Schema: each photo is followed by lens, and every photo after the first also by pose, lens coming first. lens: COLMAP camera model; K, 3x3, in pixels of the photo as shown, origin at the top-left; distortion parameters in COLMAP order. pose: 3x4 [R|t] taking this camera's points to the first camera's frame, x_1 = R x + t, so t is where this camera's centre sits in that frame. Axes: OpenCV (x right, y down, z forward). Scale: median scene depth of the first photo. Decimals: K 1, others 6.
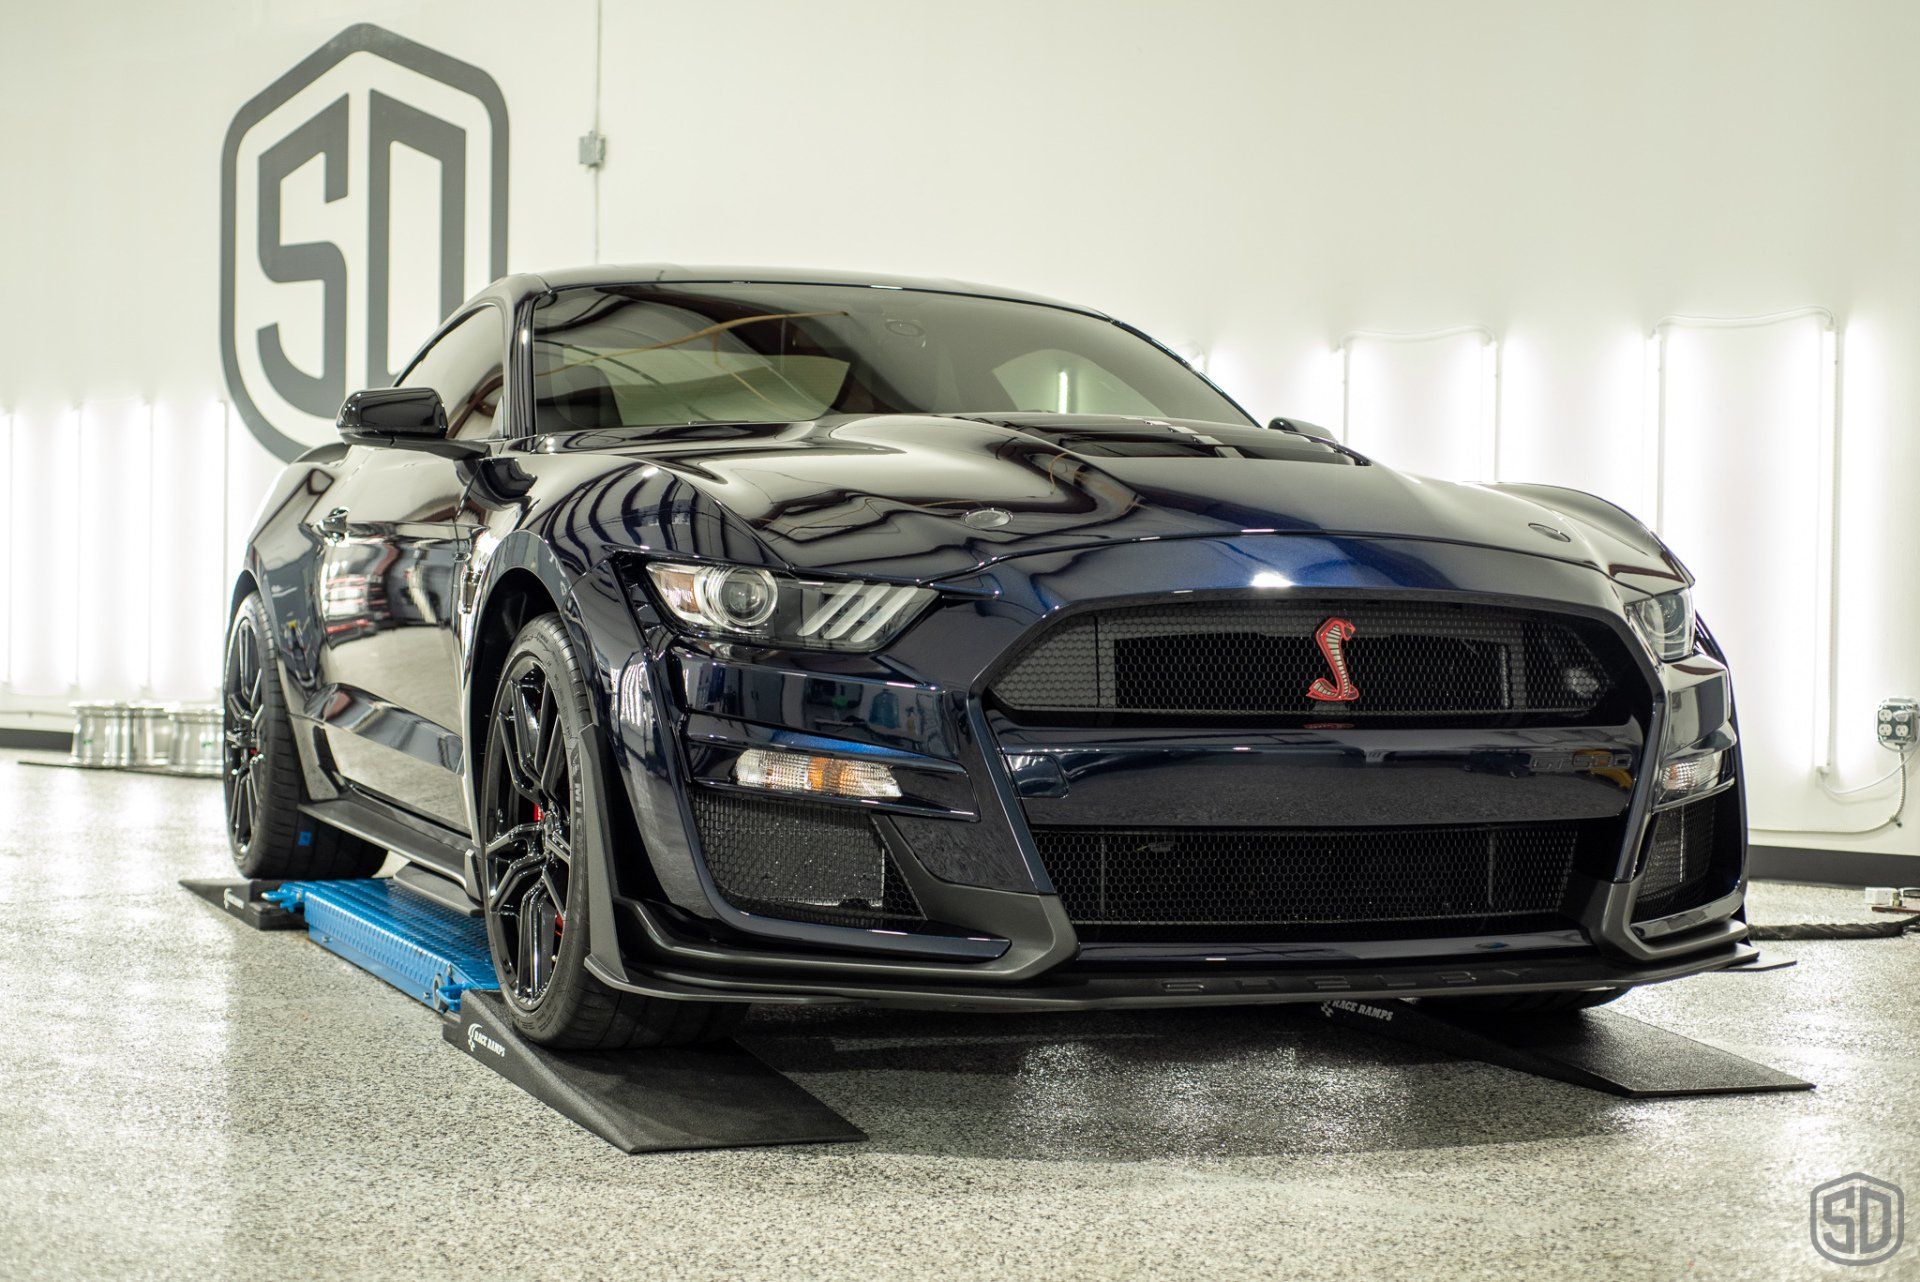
lens RADIAL K [[2414.4, 0, 960.0], [0, 2414.4, 641.0], [0, 0, 1]] dist [-0.003261, -0.032923]
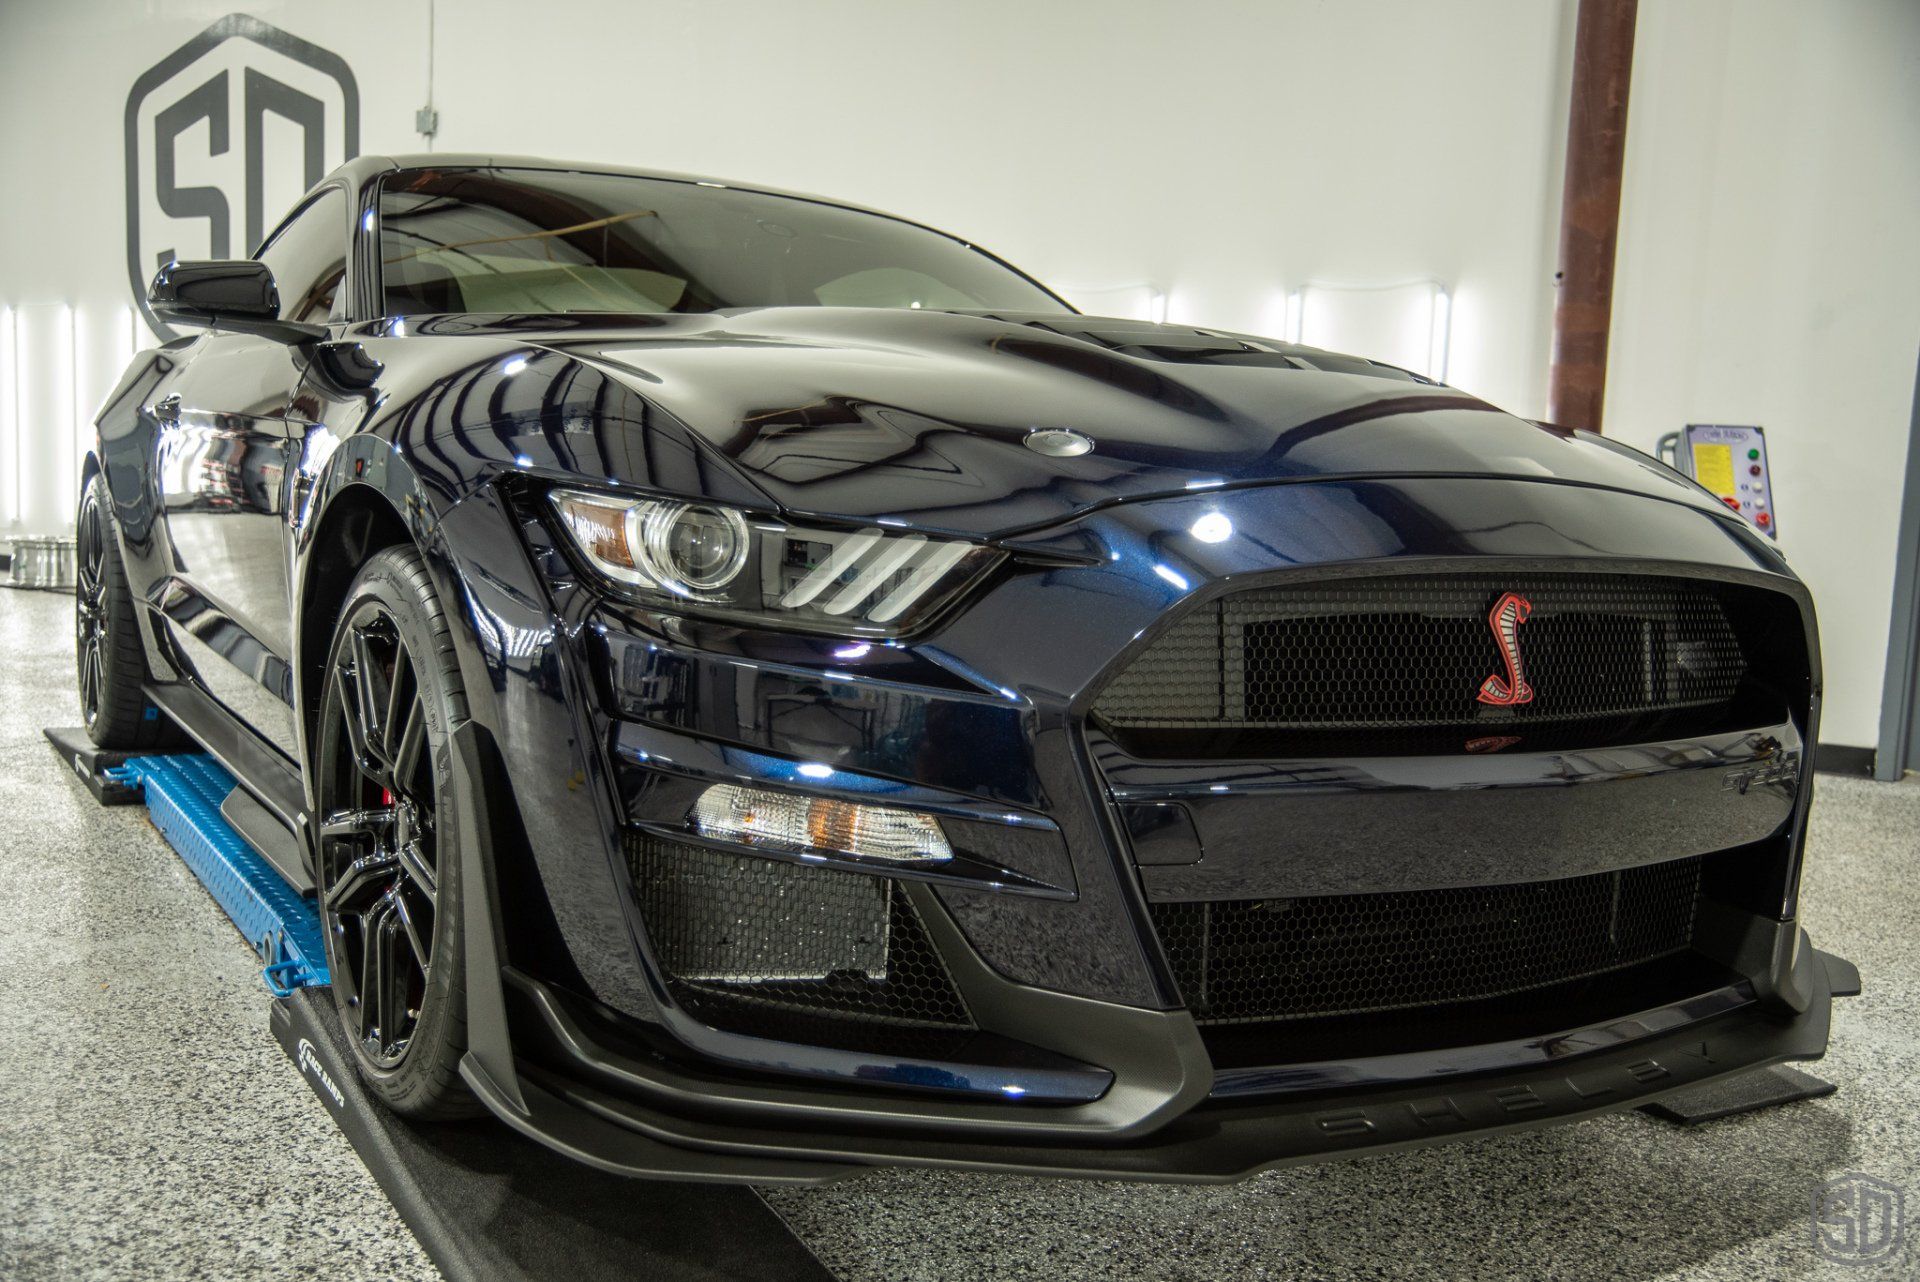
lens RADIAL K [[1718.6, 0, 960.0], [0, 1718.6, 641.0], [0, 0, 1]] dist [-0.051478, 0.162137]
pose [[0.988265, 0.013571, 0.152142, -0.076185], [-0.025127, 0.996920, 0.074294, -0.024863], [-0.150665, -0.077245, 0.985562, 0.426021]]
